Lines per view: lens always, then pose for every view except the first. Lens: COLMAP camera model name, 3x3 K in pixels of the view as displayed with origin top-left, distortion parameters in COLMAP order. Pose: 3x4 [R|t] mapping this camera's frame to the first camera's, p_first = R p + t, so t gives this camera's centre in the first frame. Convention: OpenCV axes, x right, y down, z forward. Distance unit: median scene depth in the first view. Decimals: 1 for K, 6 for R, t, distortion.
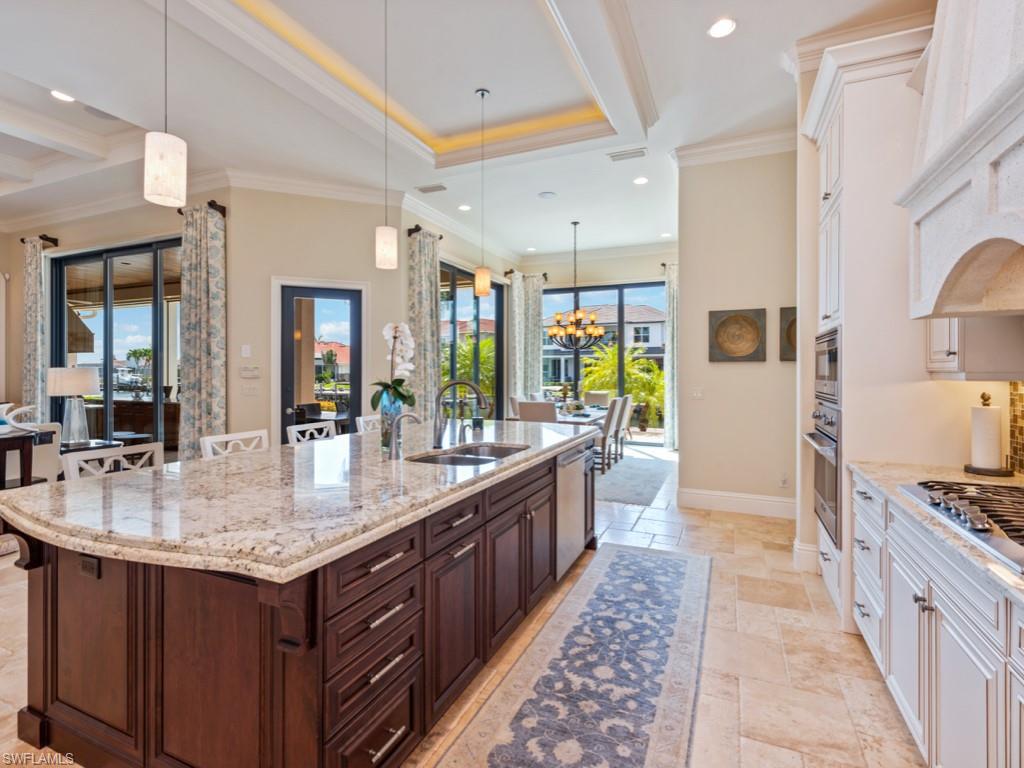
lens RADIAL K [[498.6, 0, 512.8], [0, 498.6, 376.4], [0, 0, 1]] dist [0.002271, 0.000256]
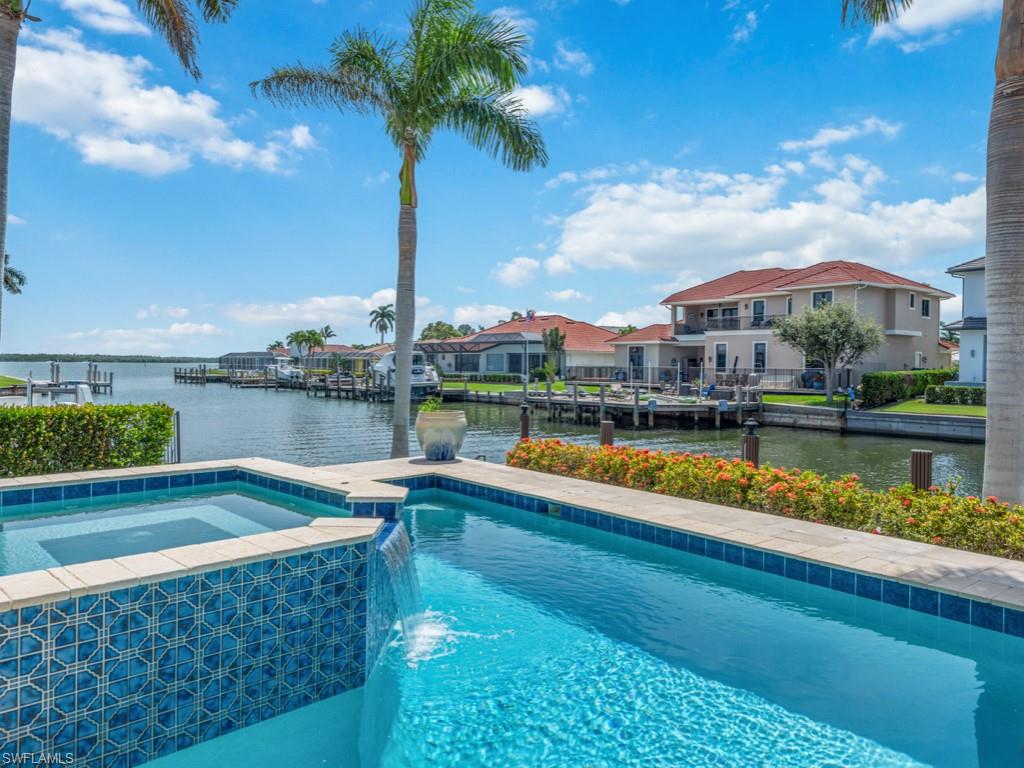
lens RADIAL K [[692.7, 0, 512.2], [0, 692.7, 381.4], [0, 0, 1]] dist [0.000578, 0.000076]
pose [[0.928428, 0.015678, -0.371182, -0.095175], [-0.011472, 0.999843, 0.013538, 0.001131], [0.371336, -0.008311, 0.928461, 0.188403]]
